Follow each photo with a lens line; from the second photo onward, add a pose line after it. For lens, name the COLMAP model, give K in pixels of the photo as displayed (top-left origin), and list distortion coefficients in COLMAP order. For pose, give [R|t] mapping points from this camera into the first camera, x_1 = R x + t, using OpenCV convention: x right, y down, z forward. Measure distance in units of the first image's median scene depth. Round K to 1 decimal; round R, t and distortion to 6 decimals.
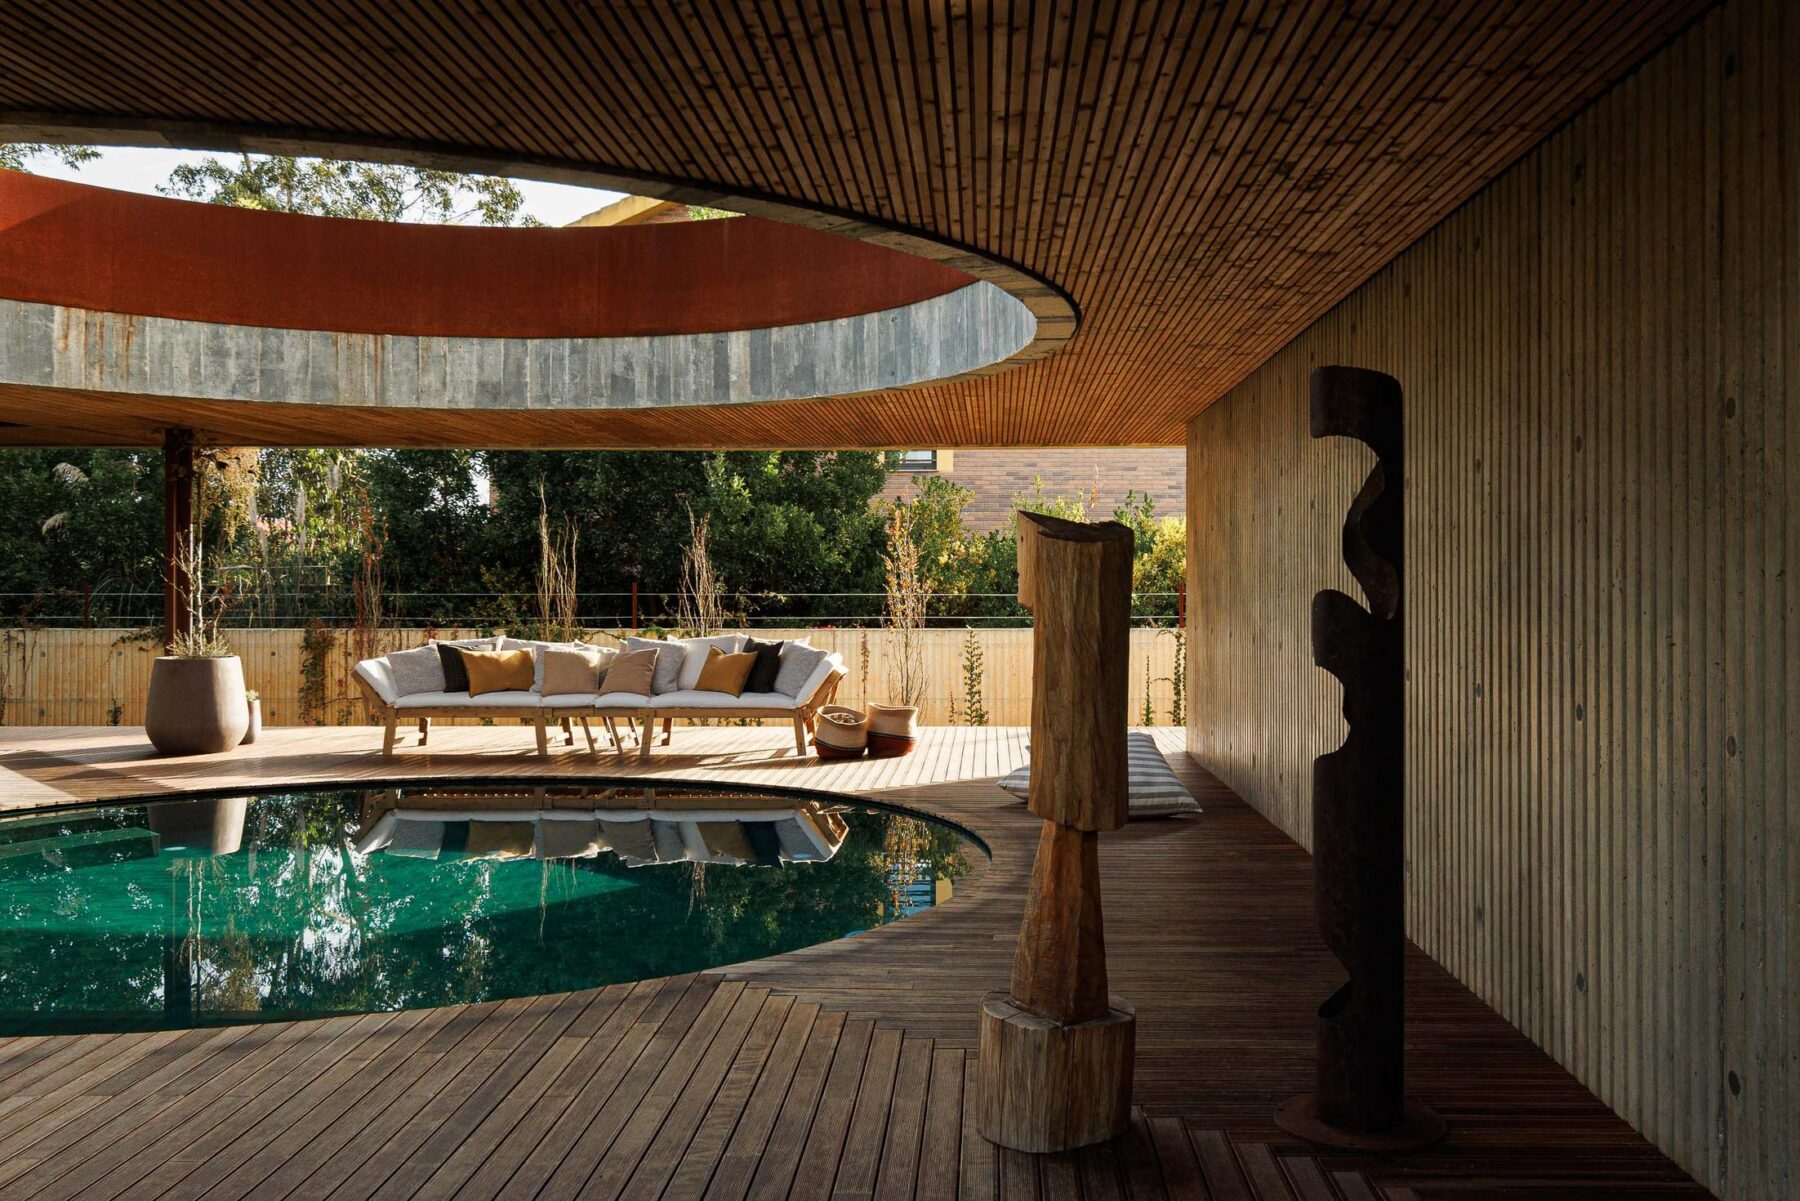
lens RADIAL K [[1567.6, 0, 973.0], [0, 1567.6, 562.9], [0, 0, 1]] dist [0.001601, -0.002584]
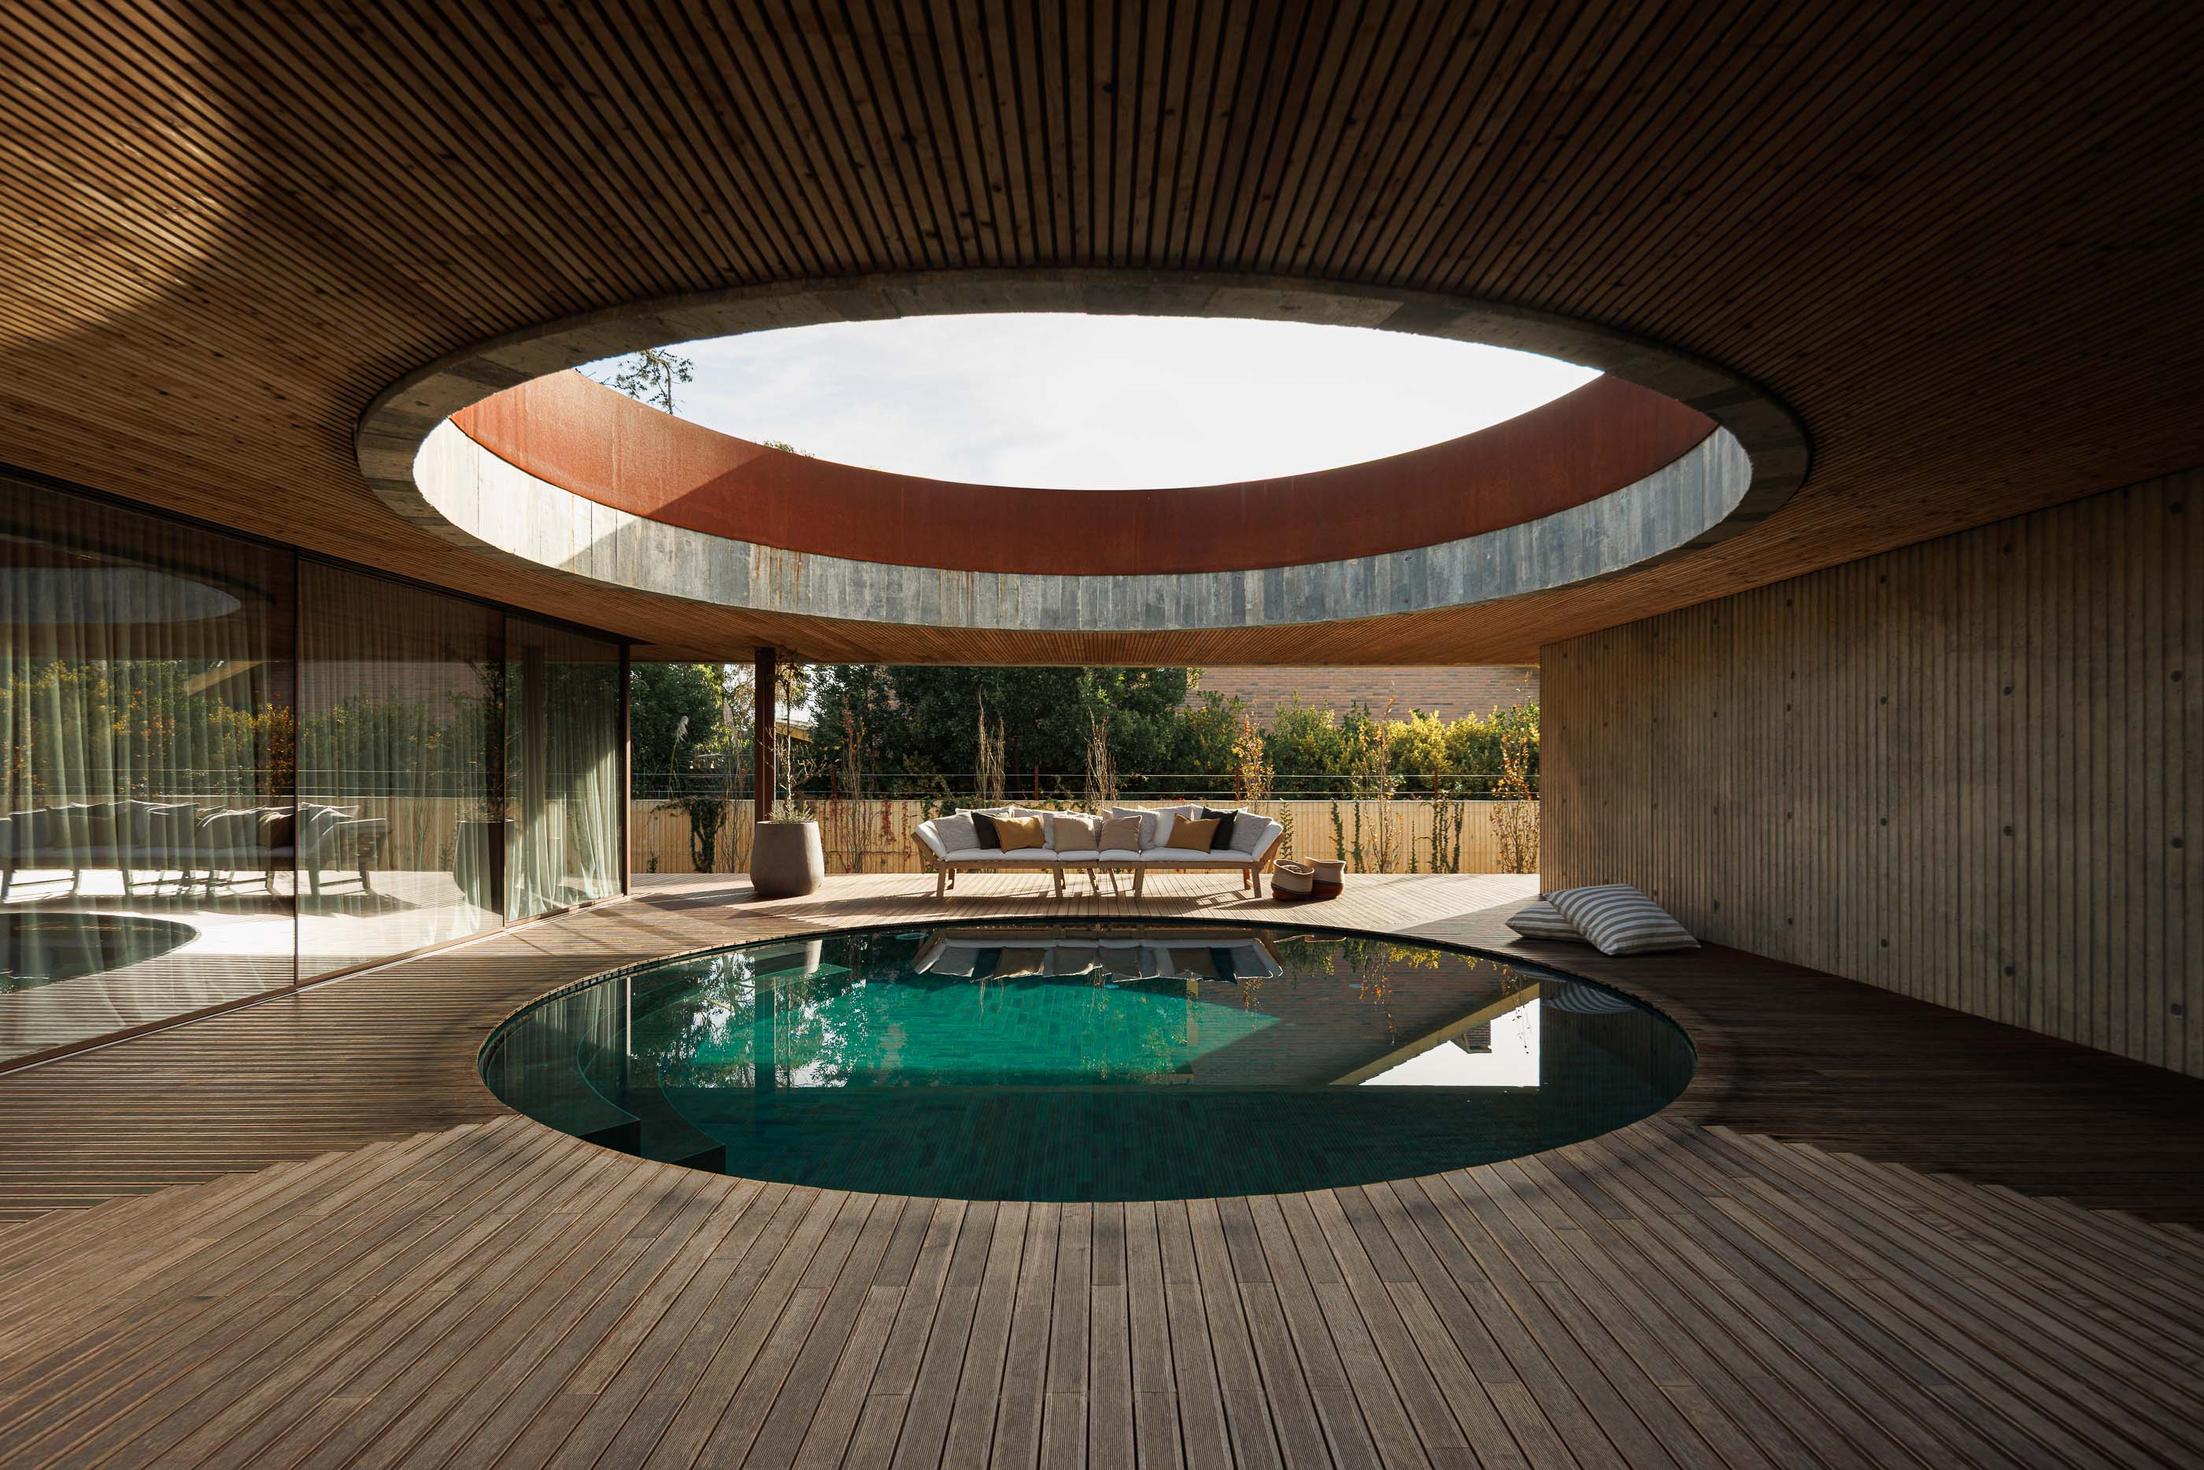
lens RADIAL K [[1059.6, 0, 1107.1], [0, 1059.6, 760.4], [0, 0, 1]] dist [0.001695, 0.000252]
pose [[0.999823, 0.002335, 0.018647, -0.278466], [-0.002419, 0.999987, 0.004434, 0.004832], [-0.018636, -0.004479, 0.999816, 0.127676]]
